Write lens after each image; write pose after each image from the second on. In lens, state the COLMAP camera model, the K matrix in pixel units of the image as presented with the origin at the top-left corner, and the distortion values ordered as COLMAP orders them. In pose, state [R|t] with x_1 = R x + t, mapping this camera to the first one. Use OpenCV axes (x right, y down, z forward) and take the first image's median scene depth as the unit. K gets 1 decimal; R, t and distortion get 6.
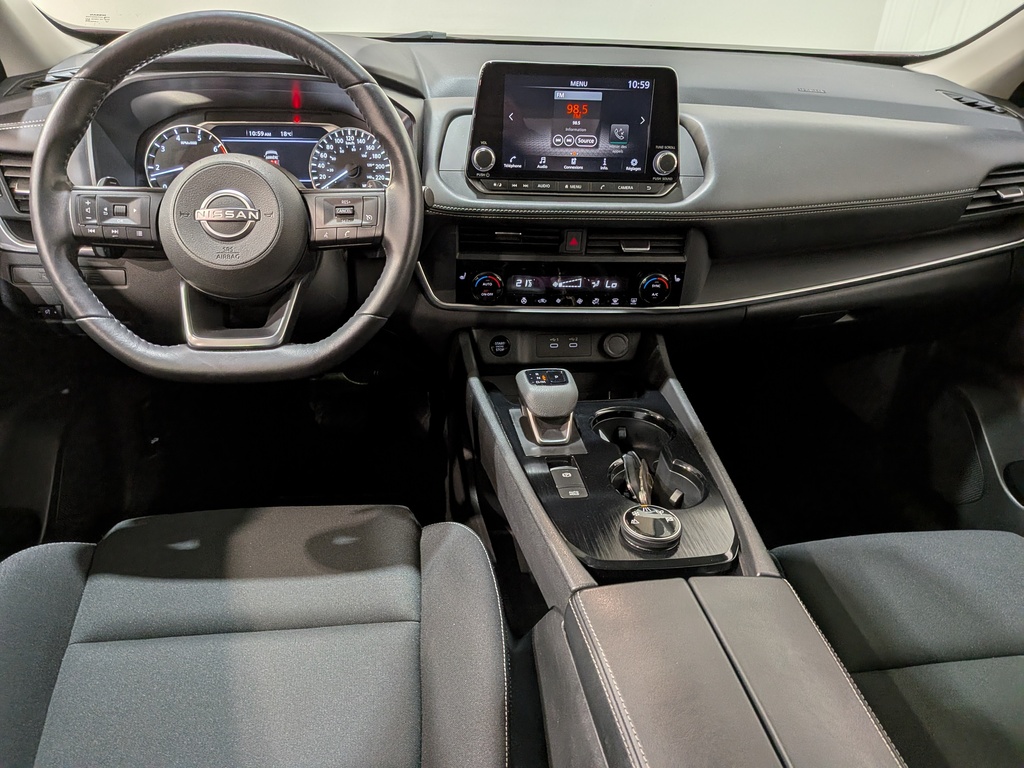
lens RADIAL K [[748.2, 0, 493.1], [0, 748.2, 397.9], [0, 0, 1]] dist [0.057475, -0.096223]
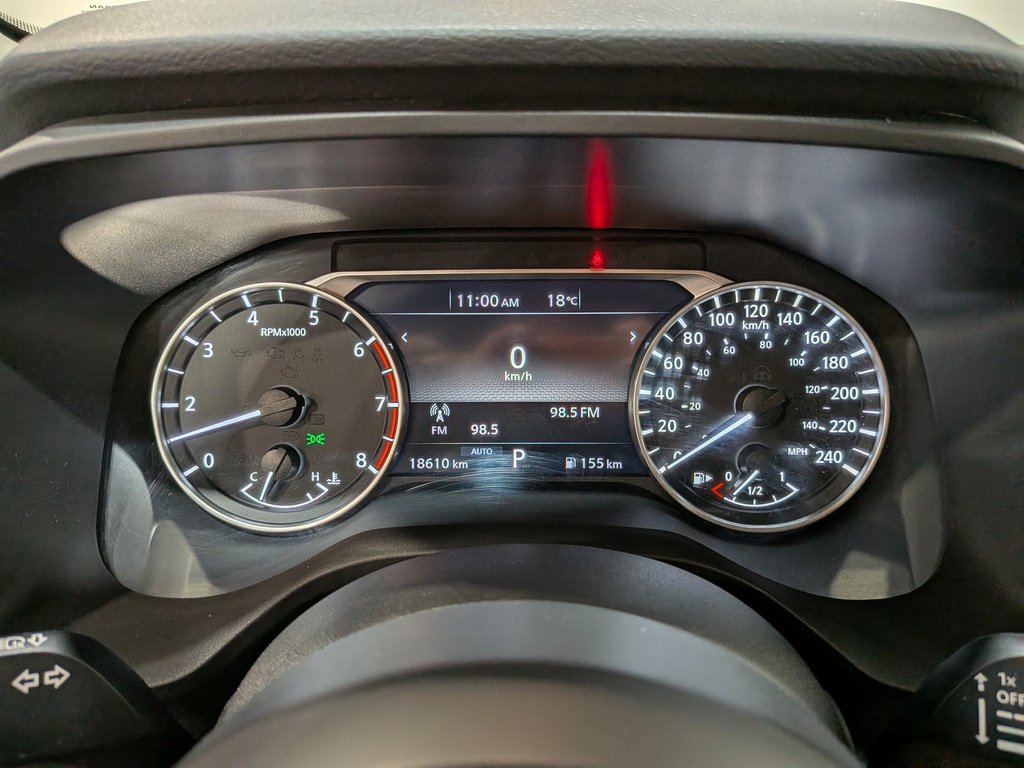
lens RADIAL K [[748.2, 0, 519.6], [0, 748.2, 377.2], [0, 0, 1]] dist [0.057475, -0.096223]
pose [[0.991071, 0.014672, -0.132527, -0.261854], [-0.028157, 0.994543, -0.100457, -0.296500], [0.130330, 0.103291, 0.986076, 0.706237]]
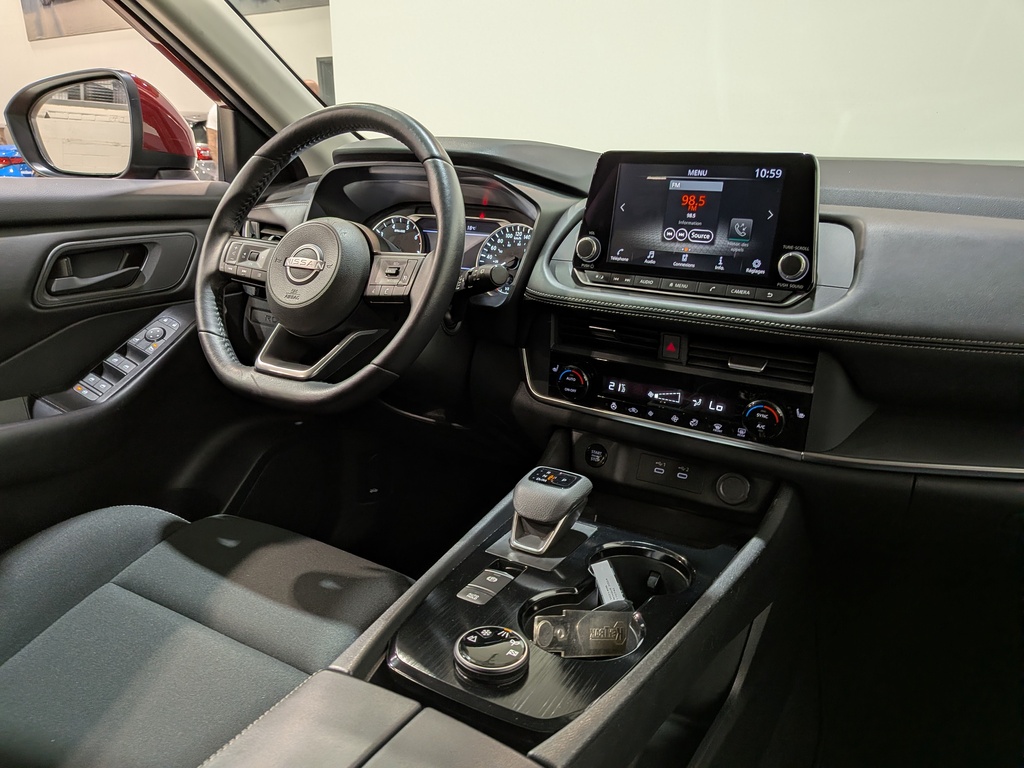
lens RADIAL K [[748.2, 0, 488.1], [0, 748.2, 403.8], [0, 0, 1]] dist [0.057475, -0.096223]
pose [[0.787461, 0.169641, -0.592559, 0.458436], [-0.287832, 0.951325, -0.110155, 0.007414], [0.545029, 0.257301, 0.797959, 0.217733]]
